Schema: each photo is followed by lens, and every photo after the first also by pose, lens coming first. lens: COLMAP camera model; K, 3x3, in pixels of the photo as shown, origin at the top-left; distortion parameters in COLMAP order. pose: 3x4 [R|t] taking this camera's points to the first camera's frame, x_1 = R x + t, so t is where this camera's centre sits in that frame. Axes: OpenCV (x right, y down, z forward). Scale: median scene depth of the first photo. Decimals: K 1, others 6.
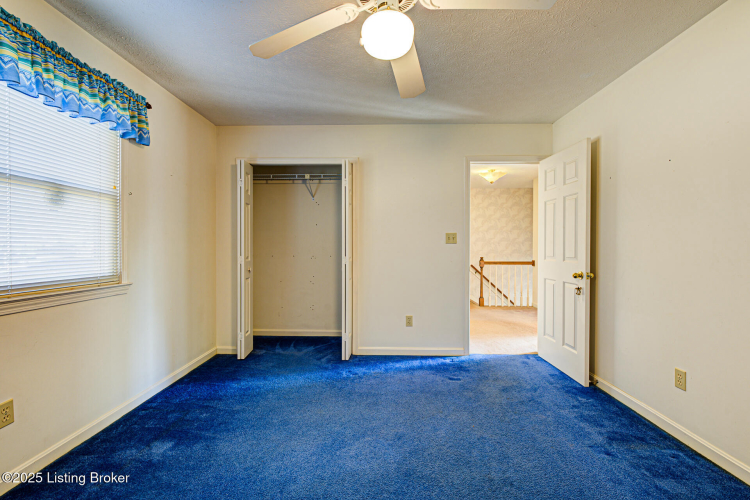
lens RADIAL K [[329.6, 0, 375.0], [0, 329.6, 250.0], [0, 0, 1]] dist [-0.001567, 0.000390]
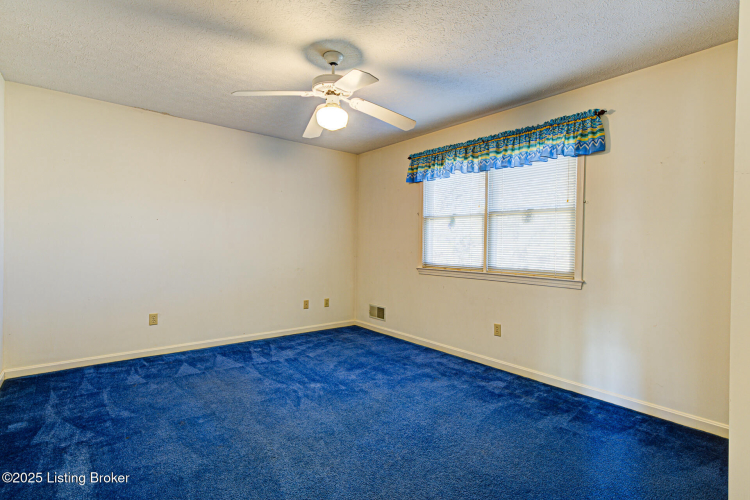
lens RADIAL K [[353.6, 0, 375.0], [0, 353.6, 250.0], [0, 0, 1]] dist [-0.000405, -0.000029]
pose [[-0.754442, 0.001154, -0.656366, 0.309386], [-0.019615, 0.999512, 0.024303, -0.013077], [0.656074, 0.031210, -0.754051, 0.755388]]
